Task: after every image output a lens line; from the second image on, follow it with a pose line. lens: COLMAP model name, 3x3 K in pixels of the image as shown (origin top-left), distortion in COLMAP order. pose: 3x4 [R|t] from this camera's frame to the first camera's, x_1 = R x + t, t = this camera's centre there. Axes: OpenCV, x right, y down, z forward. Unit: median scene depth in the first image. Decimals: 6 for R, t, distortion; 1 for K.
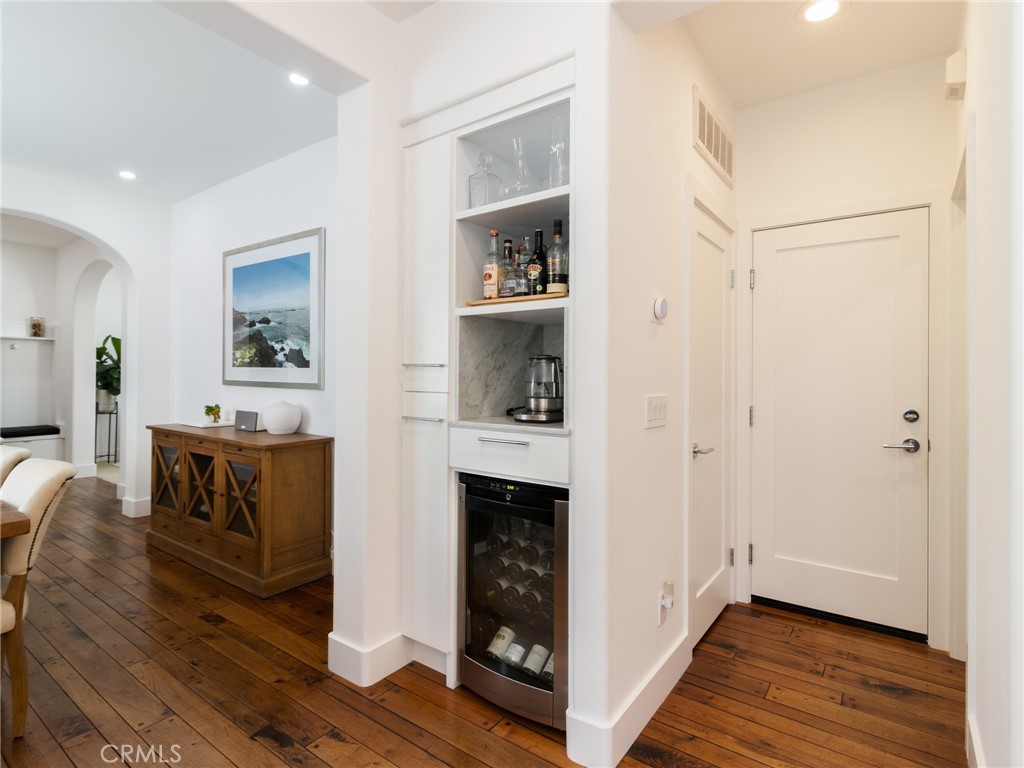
lens RADIAL K [[541.4, 0, 506.7], [0, 541.4, 367.9], [0, 0, 1]] dist [0.003124, -0.003094]
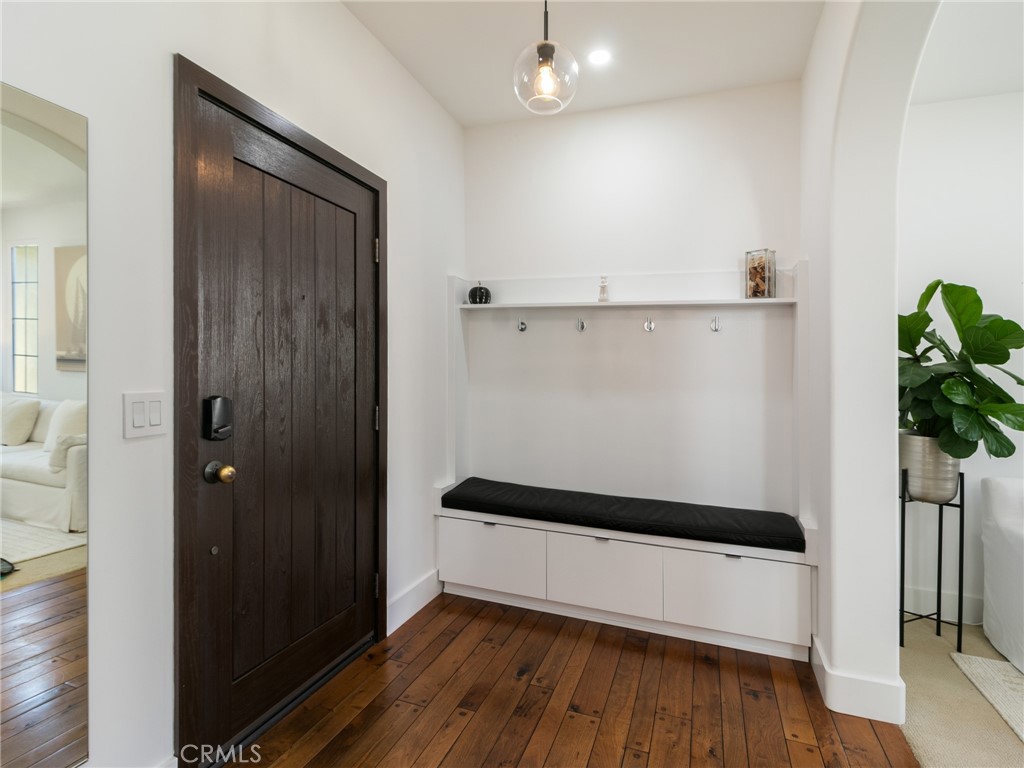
lens RADIAL K [[541.4, 0, 502.7], [0, 541.4, 358.9], [0, 0, 1]] dist [0.003124, -0.003094]
pose [[0.277500, -0.019072, -0.960536, -1.251525], [-0.010559, 0.999682, -0.022900, 0.003372], [0.960667, 0.016497, 0.277211, 1.666033]]
